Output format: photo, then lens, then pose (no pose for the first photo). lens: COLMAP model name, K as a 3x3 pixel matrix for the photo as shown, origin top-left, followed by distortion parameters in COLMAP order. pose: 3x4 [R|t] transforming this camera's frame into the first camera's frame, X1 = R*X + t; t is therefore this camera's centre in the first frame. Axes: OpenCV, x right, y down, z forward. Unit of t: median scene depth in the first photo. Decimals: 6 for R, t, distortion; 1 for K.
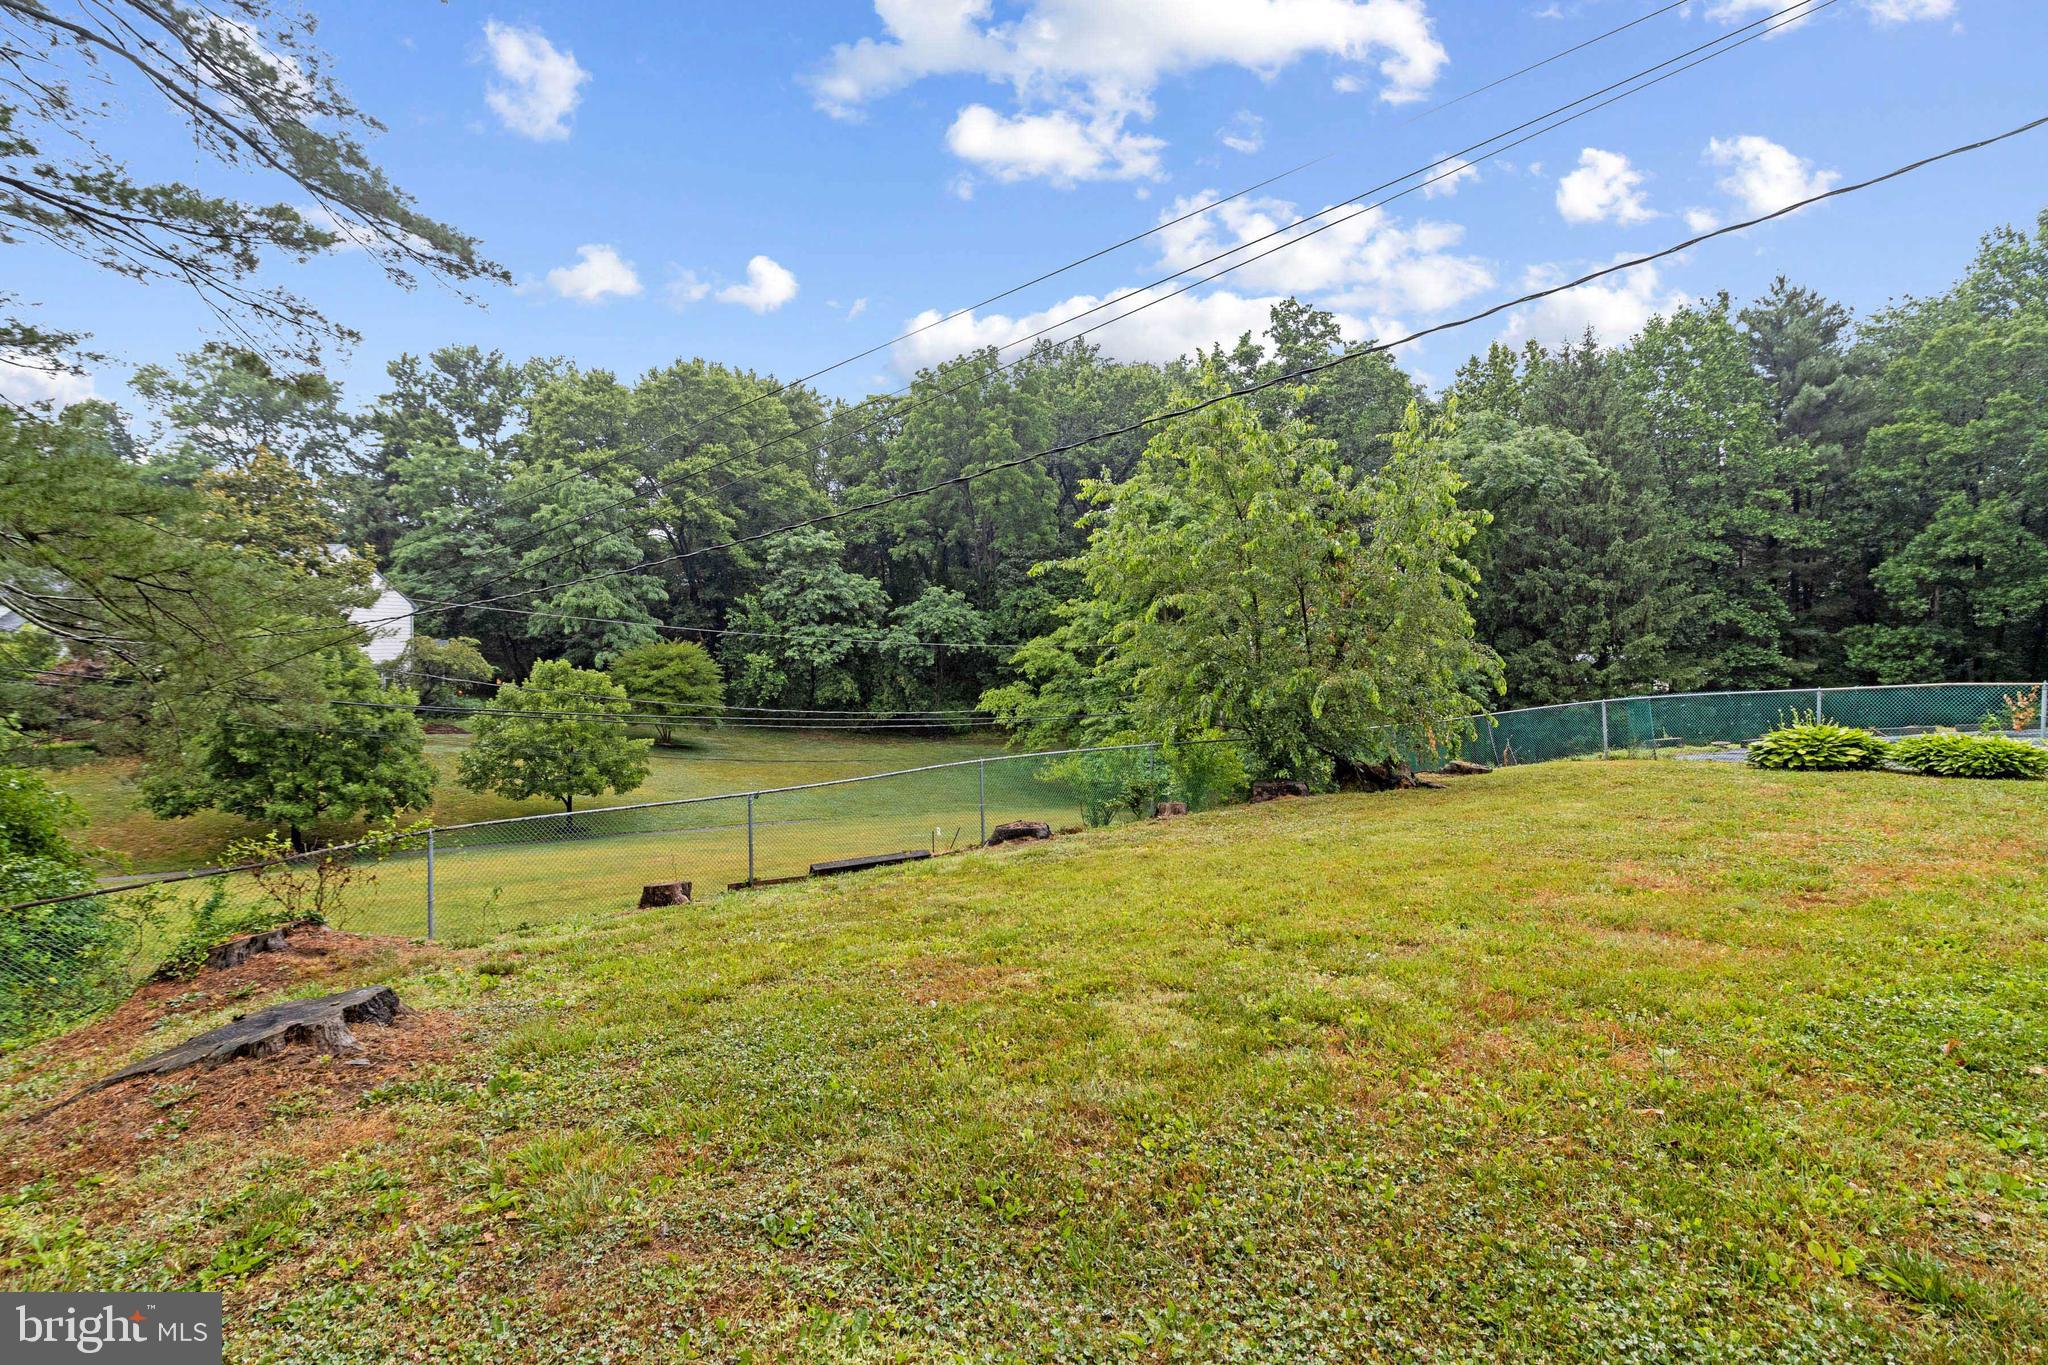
lens RADIAL K [[962.6, 0, 1029.0], [0, 962.6, 656.6], [0, 0, 1]] dist [0.003237, -0.000026]
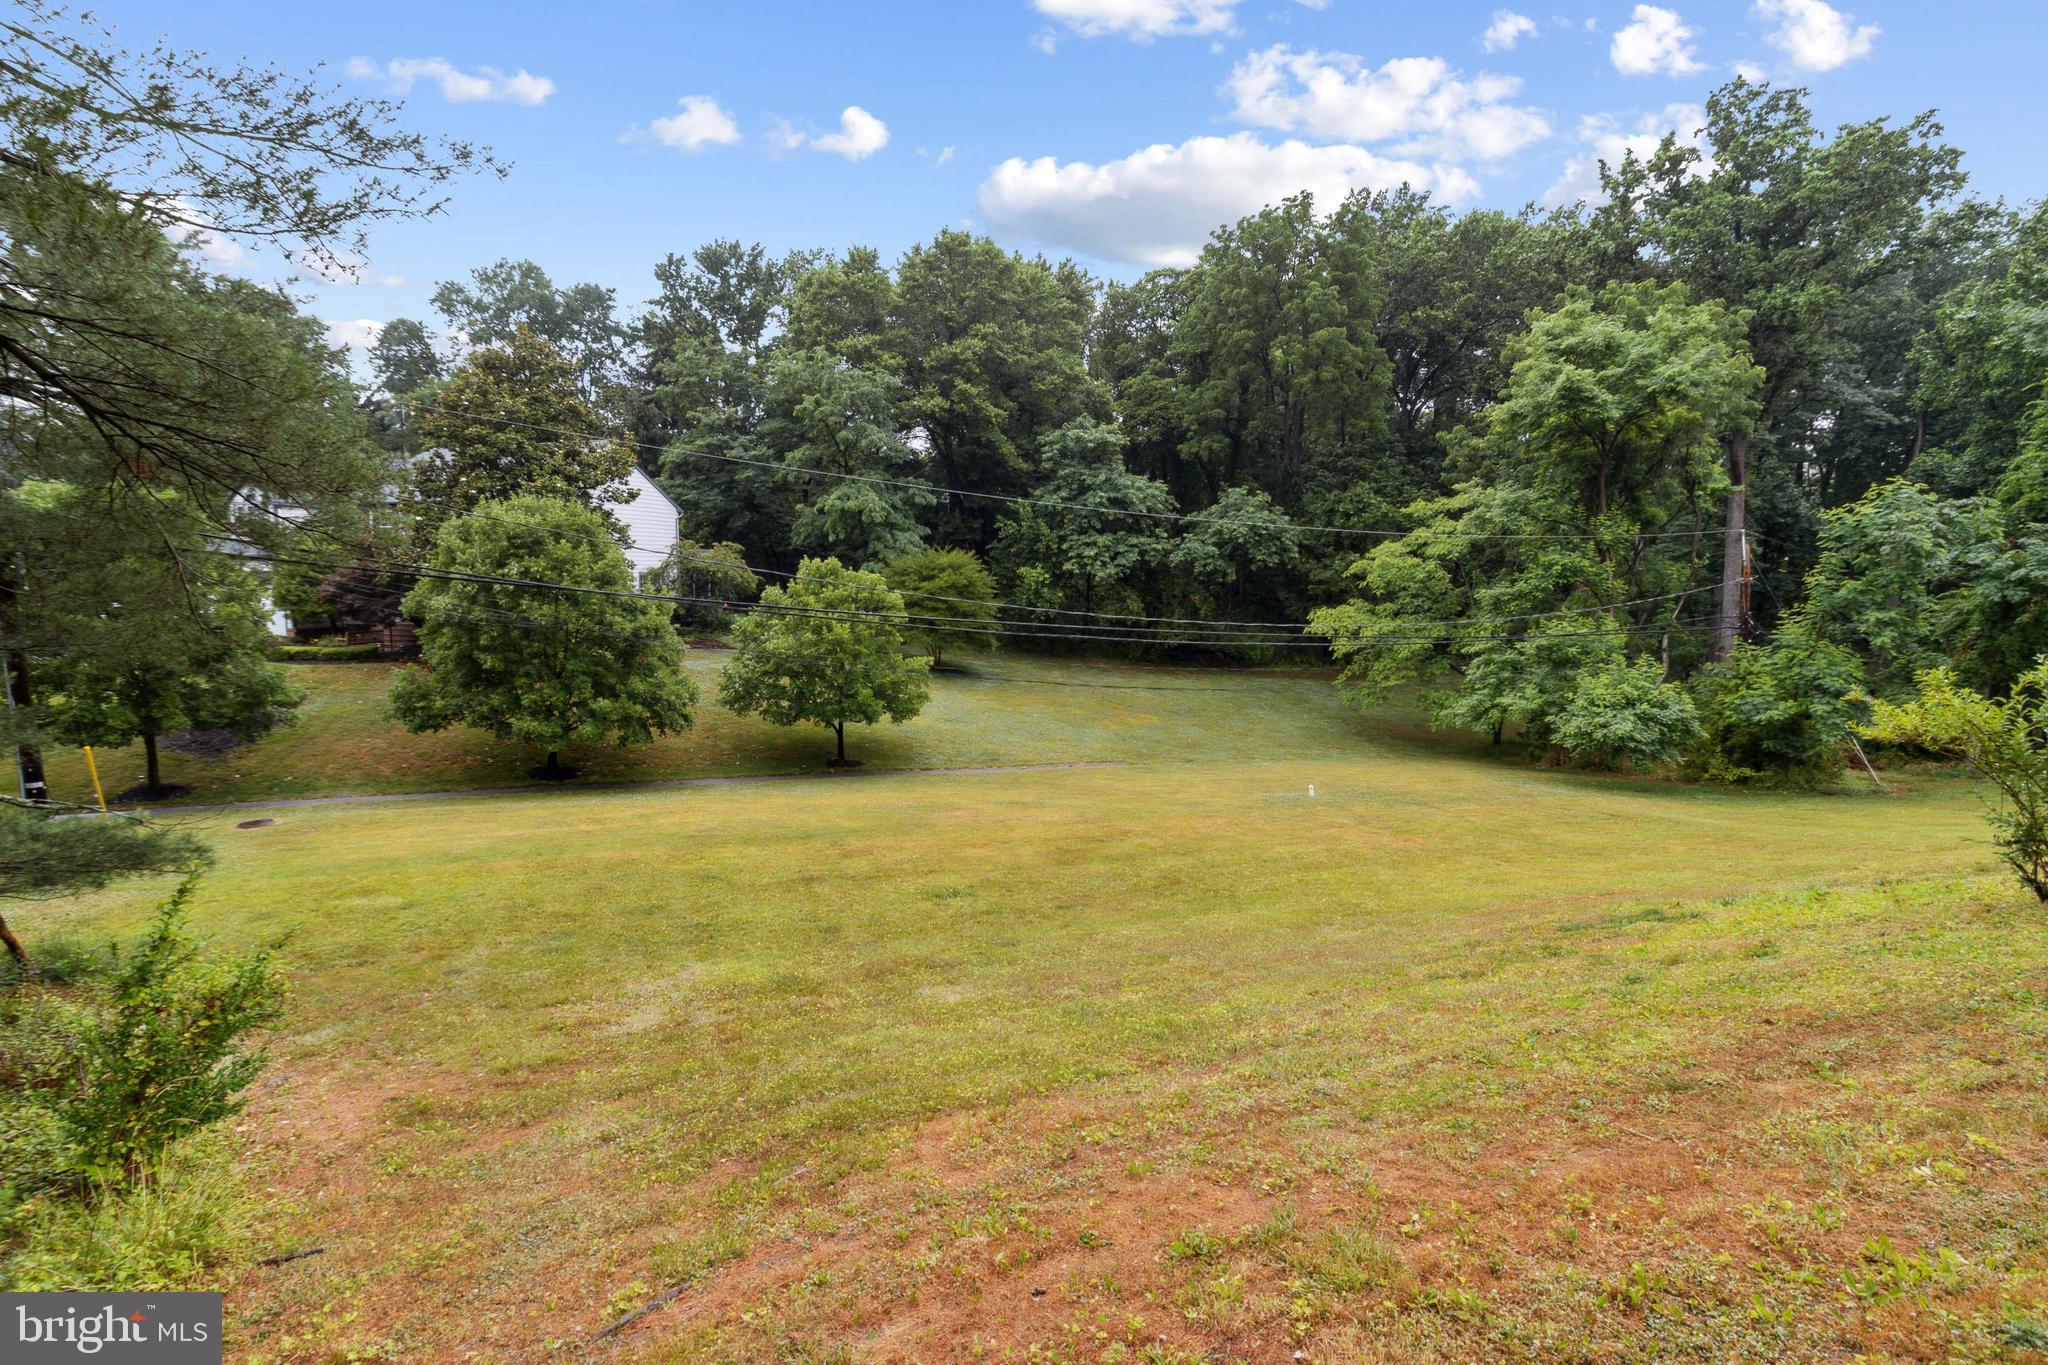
lens RADIAL K [[972.8, 0, 1010.5], [0, 972.8, 653.1], [0, 0, 1]] dist [0.001698, 0.000142]
pose [[0.967179, 0.018810, -0.253401, -0.076528], [-0.003123, 0.998061, 0.062166, 0.019851], [0.254079, -0.059335, 0.965362, 0.142755]]
